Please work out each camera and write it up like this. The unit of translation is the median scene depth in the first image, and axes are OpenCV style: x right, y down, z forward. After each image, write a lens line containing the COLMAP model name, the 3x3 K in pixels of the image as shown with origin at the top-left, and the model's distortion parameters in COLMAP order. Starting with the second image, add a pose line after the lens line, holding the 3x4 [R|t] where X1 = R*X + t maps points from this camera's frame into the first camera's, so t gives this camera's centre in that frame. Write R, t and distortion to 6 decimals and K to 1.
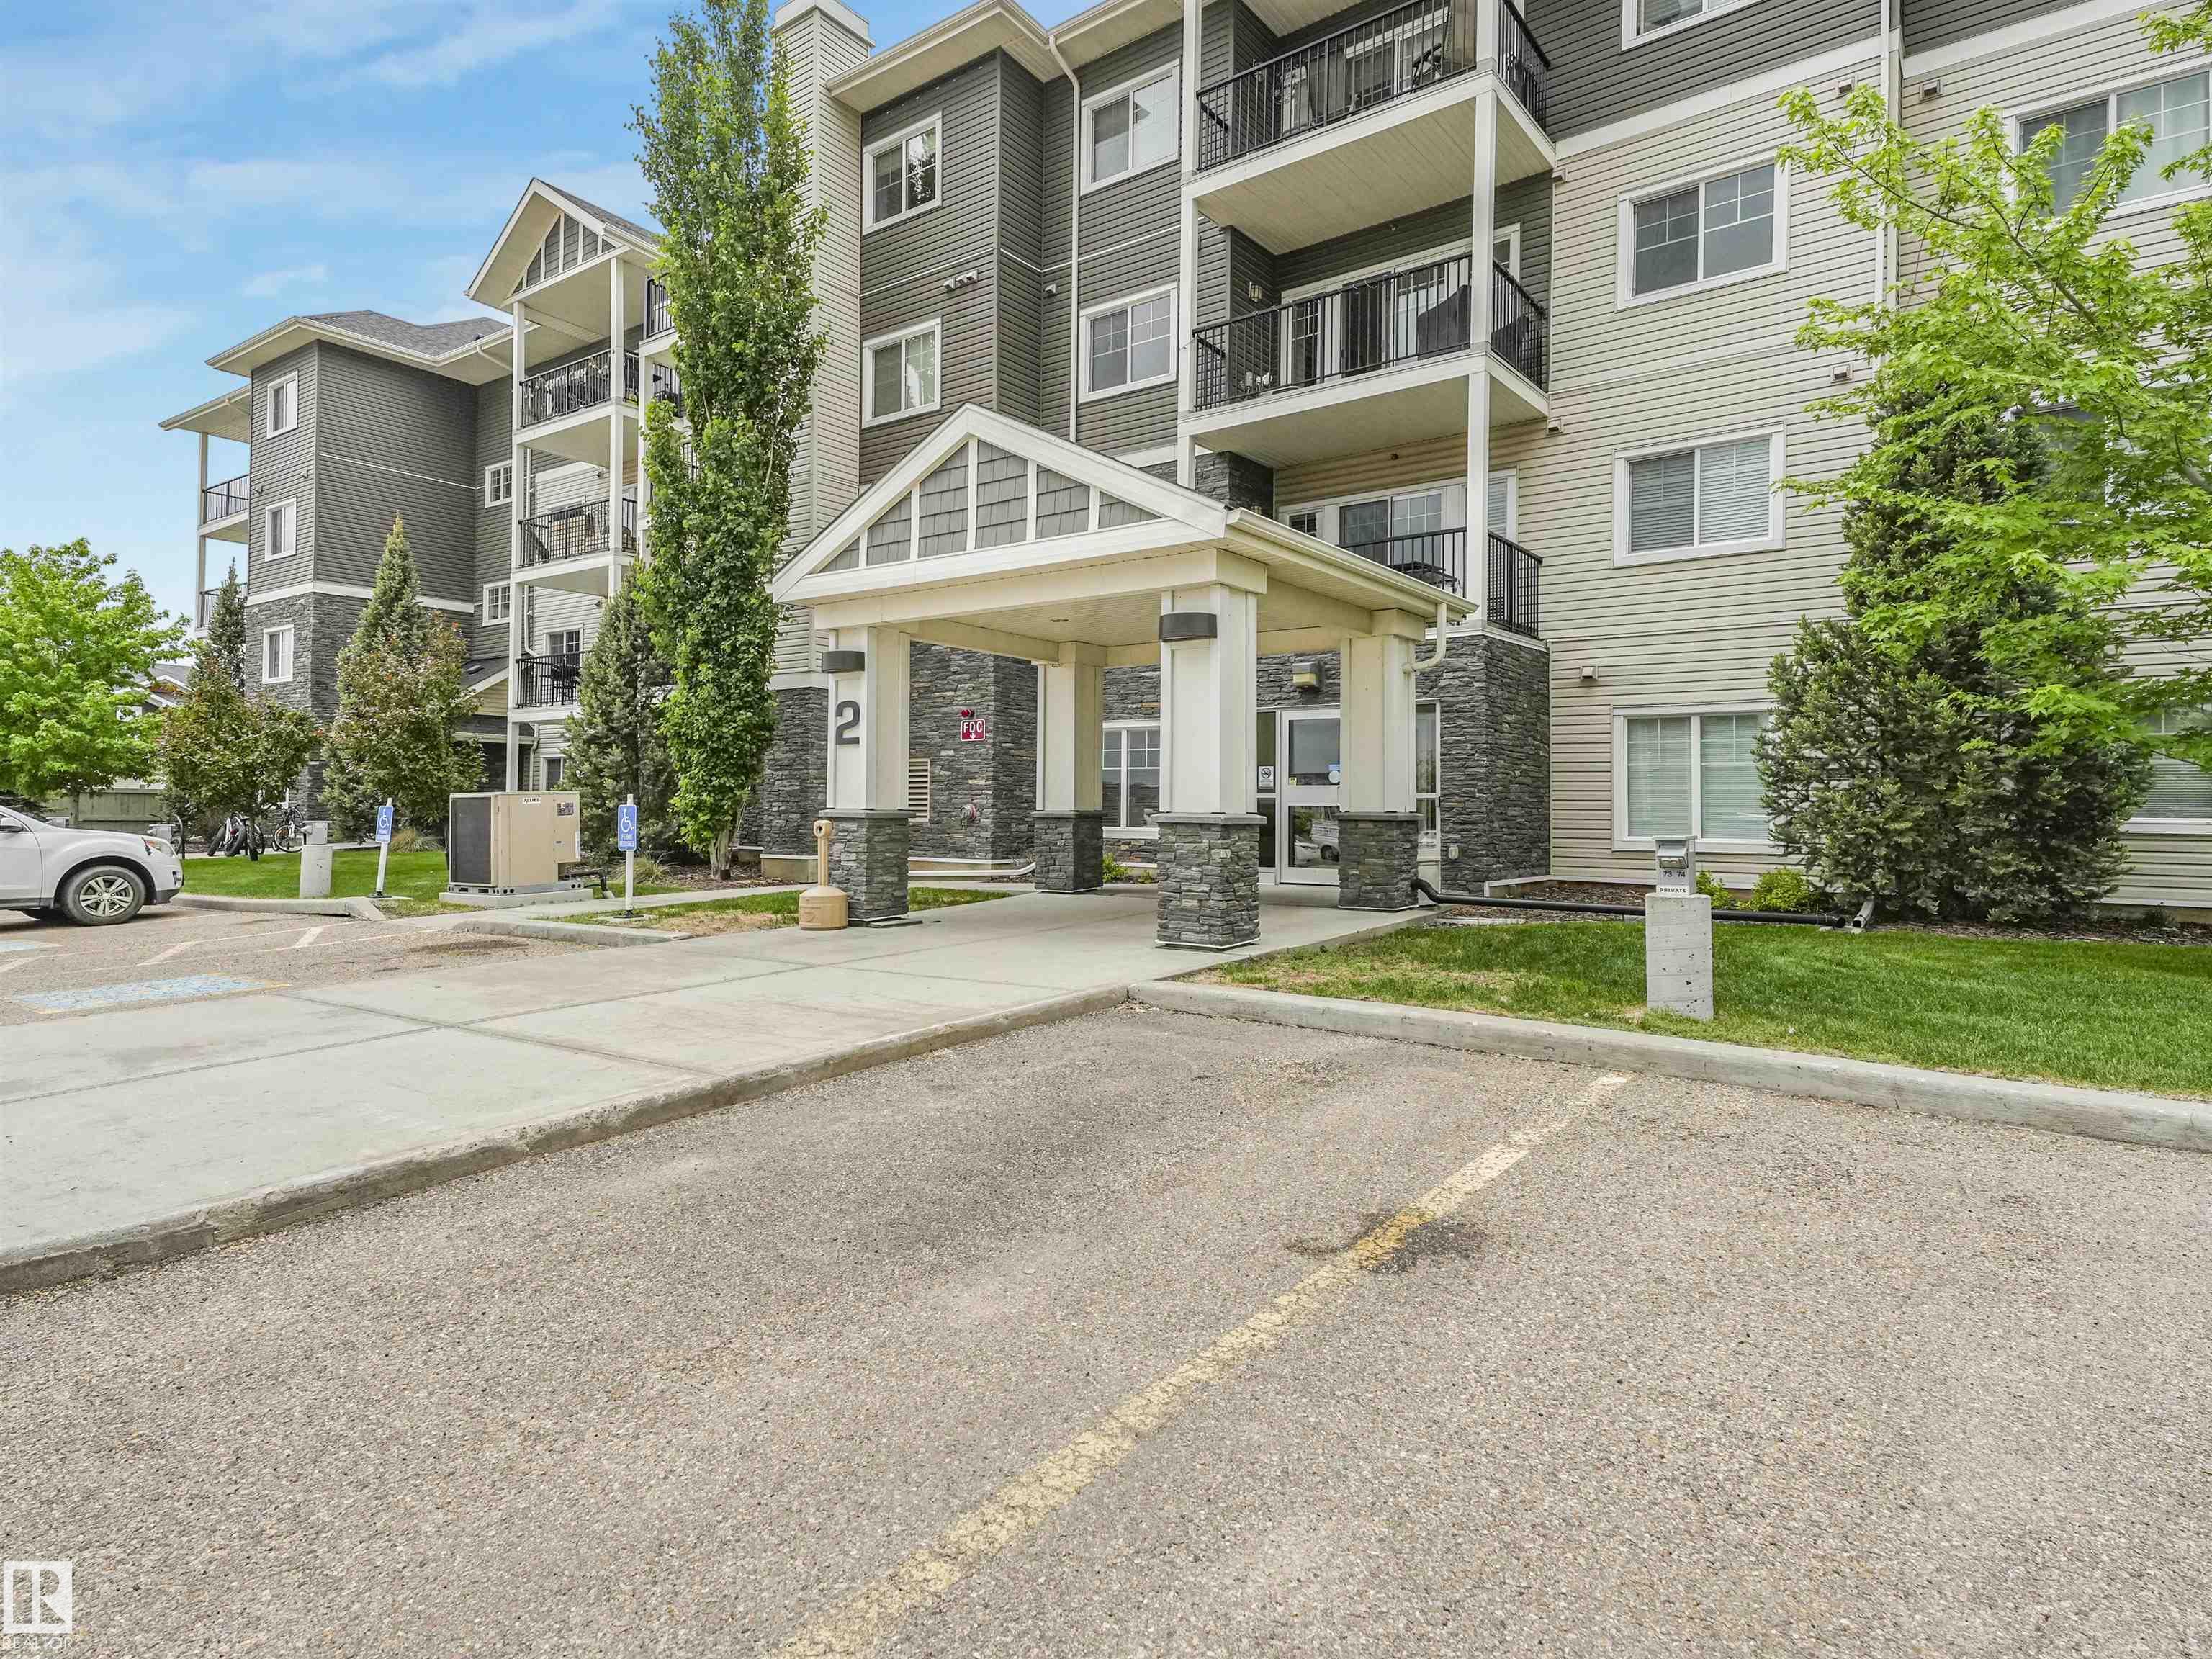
lens RADIAL K [[1218.8, 0, 1103.1], [0, 1218.8, 775.8], [0, 0, 1]] dist [0.080714, -0.029062]
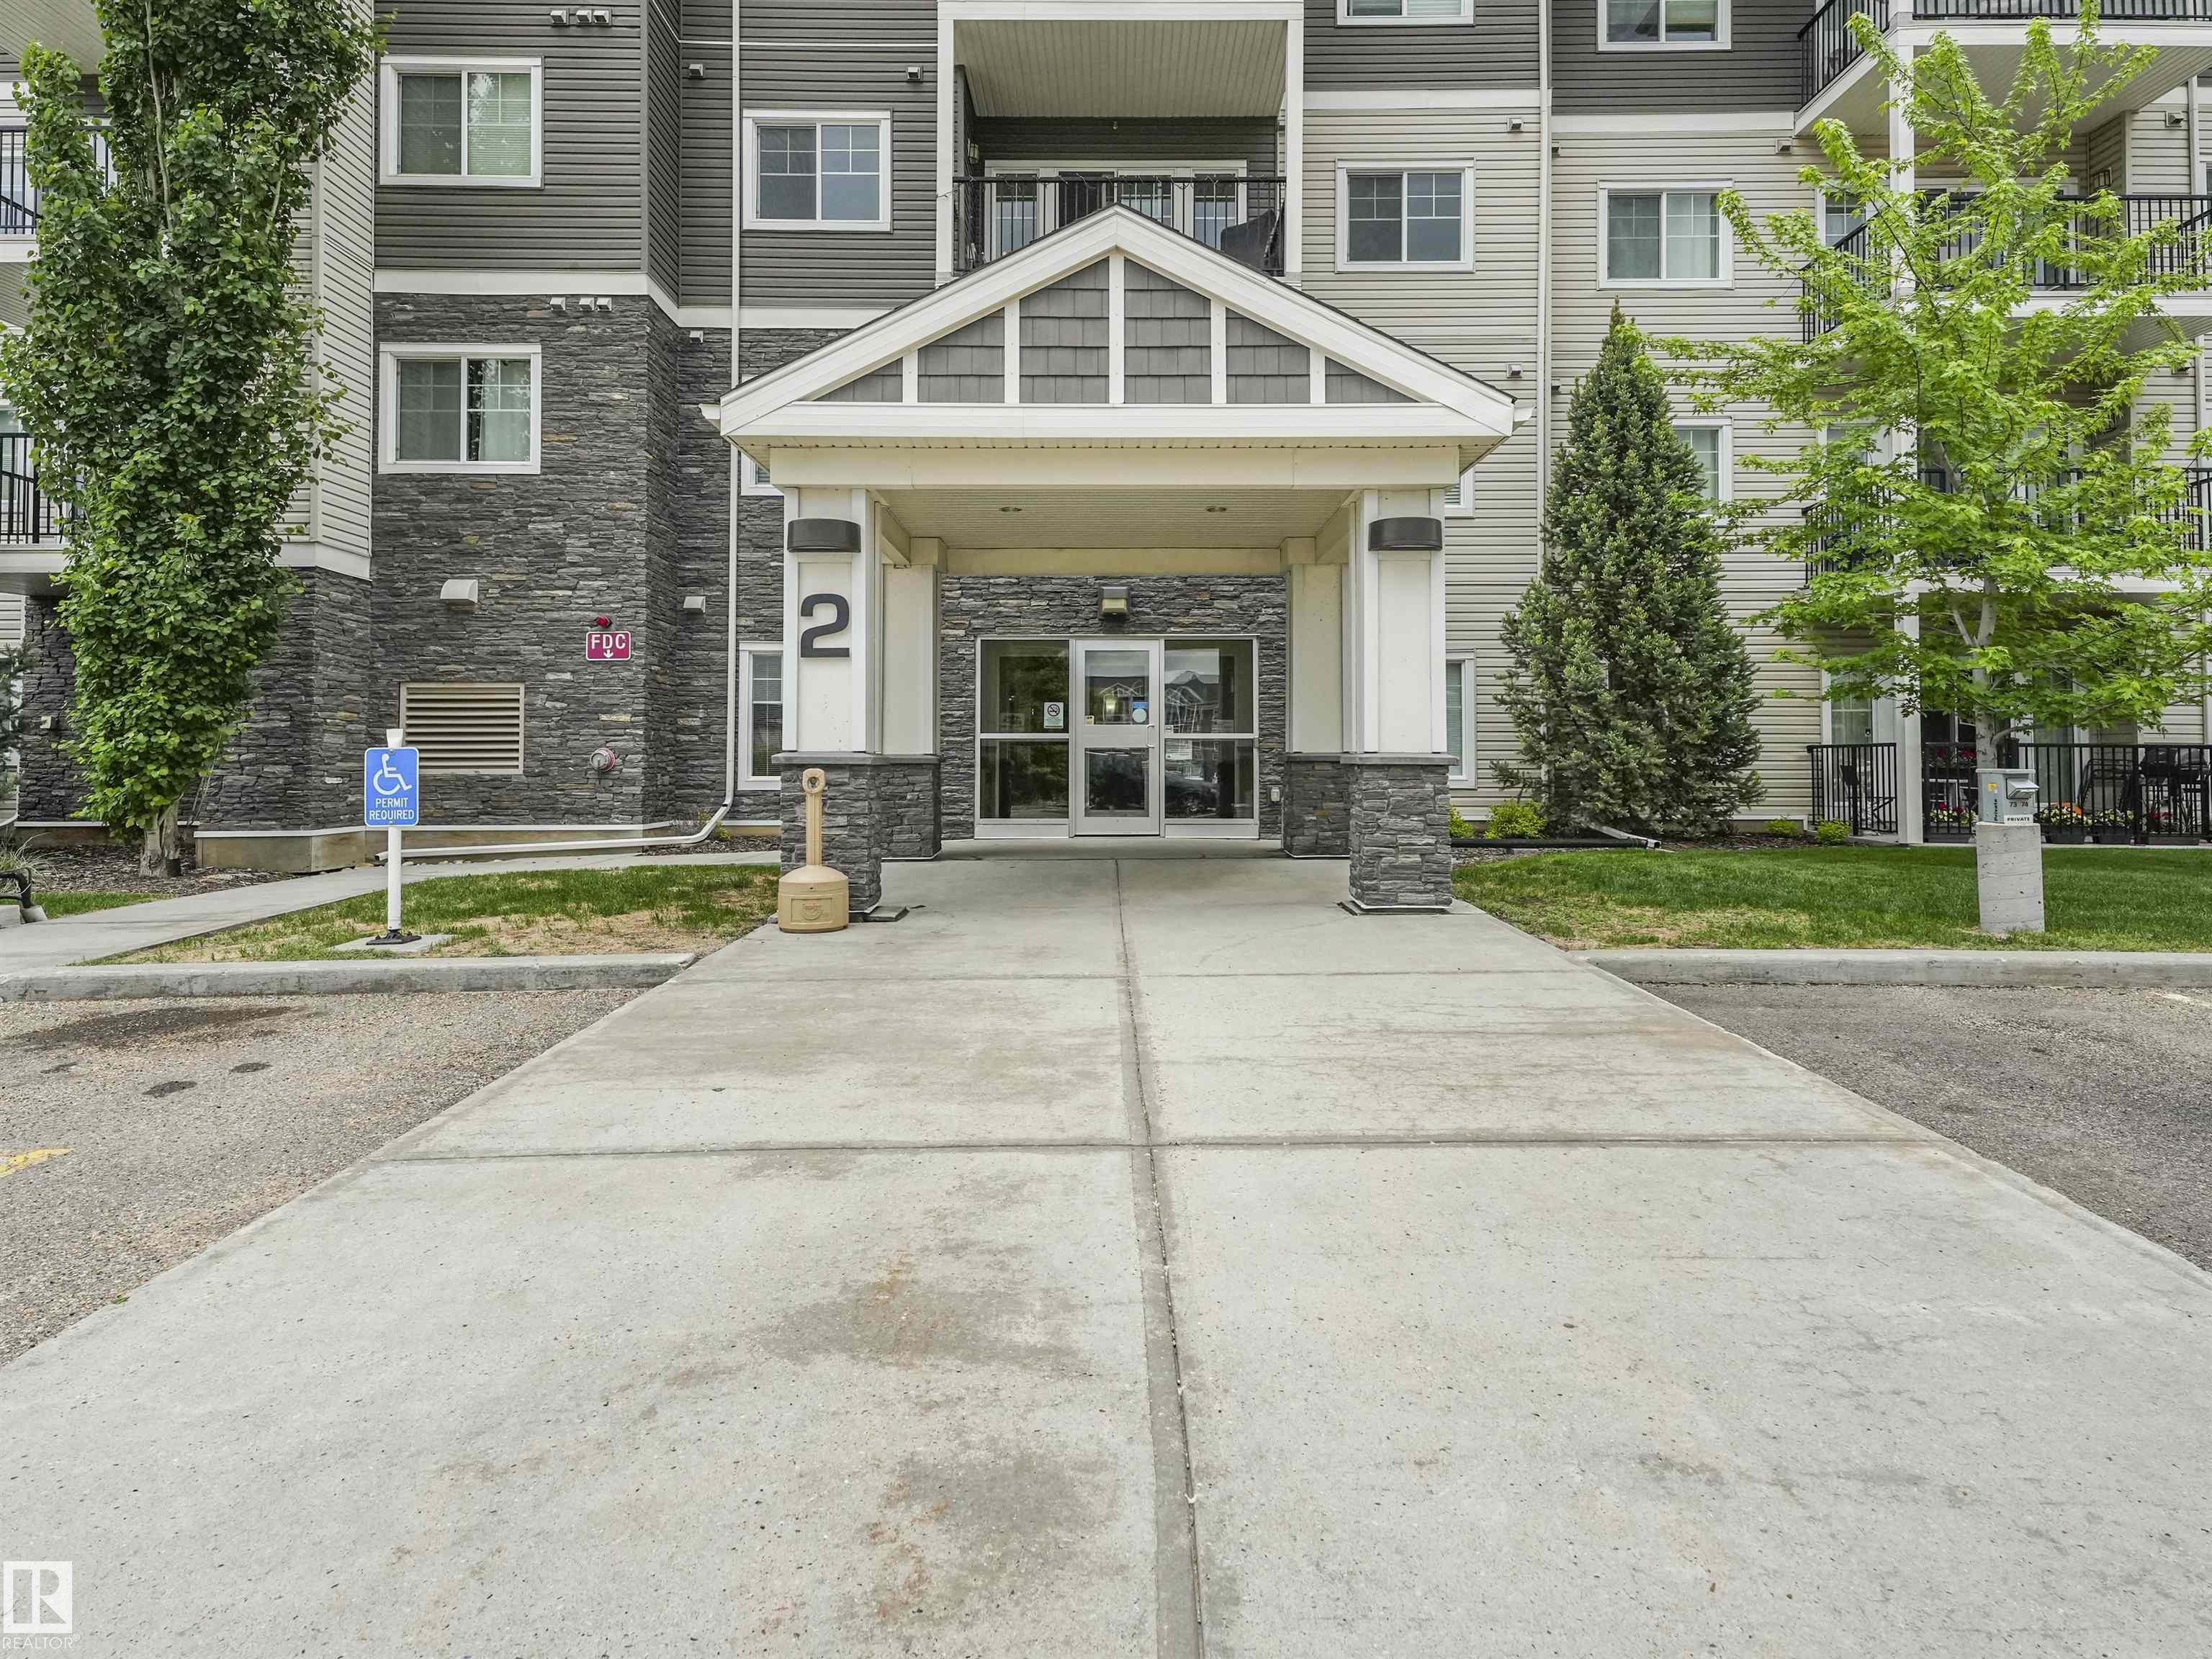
lens RADIAL K [[1282.1, 0, 1111.5], [0, 1282.1, 724.4], [0, 0, 1]] dist [0.045331, -0.001164]
pose [[0.798333, 0.007282, 0.602172, -0.506542], [-0.009040, 0.999959, -0.000107, 0.010022], [-0.602149, -0.005358, 0.798366, 0.325005]]
